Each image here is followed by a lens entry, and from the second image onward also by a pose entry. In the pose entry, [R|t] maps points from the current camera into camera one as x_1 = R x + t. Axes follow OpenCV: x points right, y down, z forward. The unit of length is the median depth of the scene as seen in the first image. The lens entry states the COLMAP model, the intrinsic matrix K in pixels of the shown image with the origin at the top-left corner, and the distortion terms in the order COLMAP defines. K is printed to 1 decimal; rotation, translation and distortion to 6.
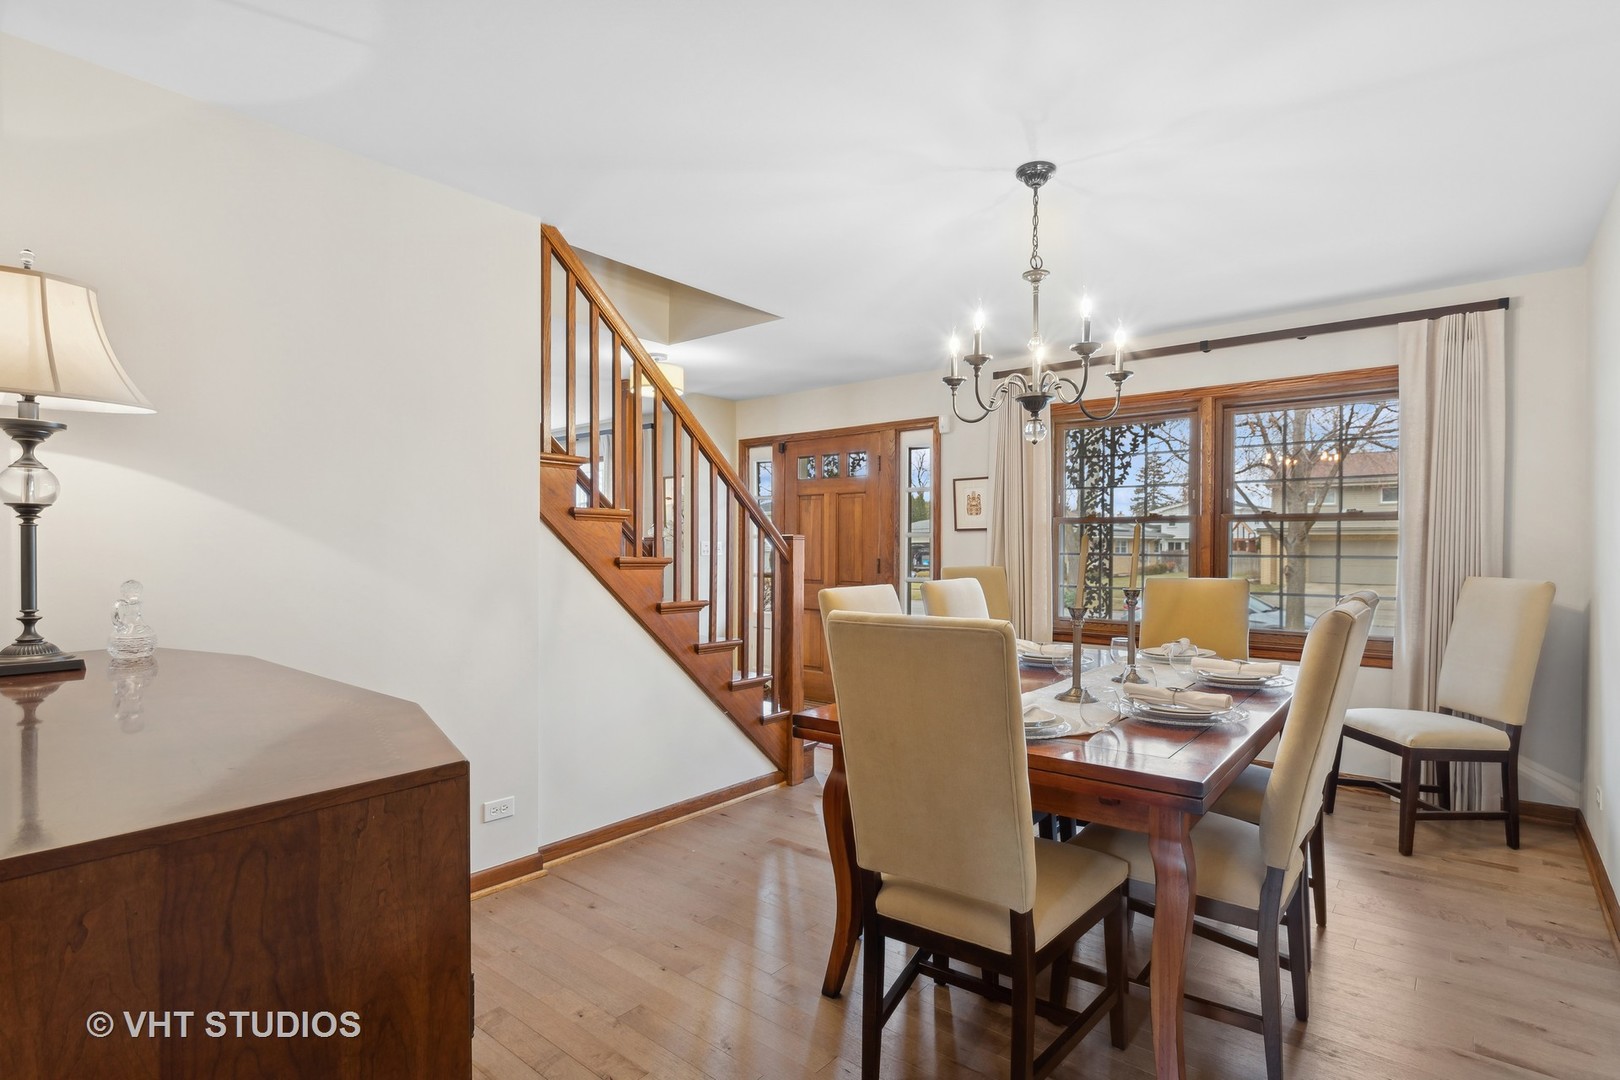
lens RADIAL K [[791.4, 0, 812.2], [0, 791.4, 543.9], [0, 0, 1]] dist [-0.000527, 0.001072]
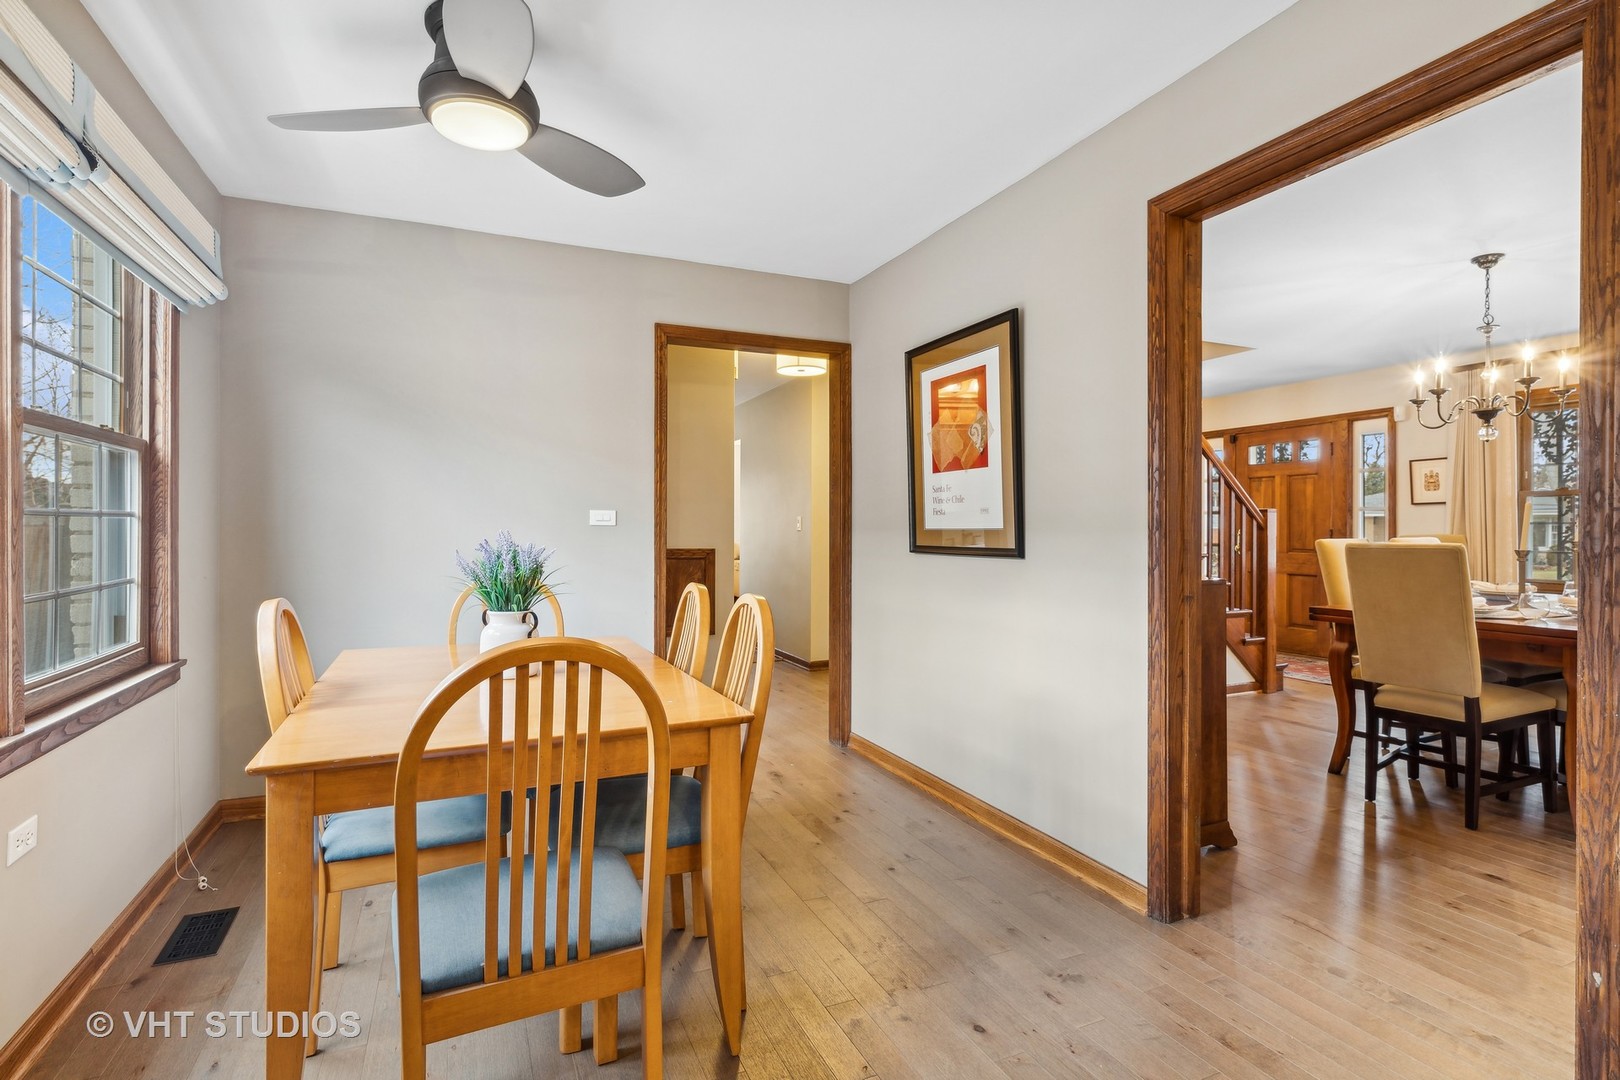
lens RADIAL K [[791.4, 0, 807.8], [0, 791.4, 526.9], [0, 0, 1]] dist [-0.000527, 0.001072]
pose [[0.896151, -0.004222, -0.443730, -0.099607], [0.004056, 0.999991, -0.001322, 0.014324], [0.443731, -0.000615, 0.896160, -0.439831]]
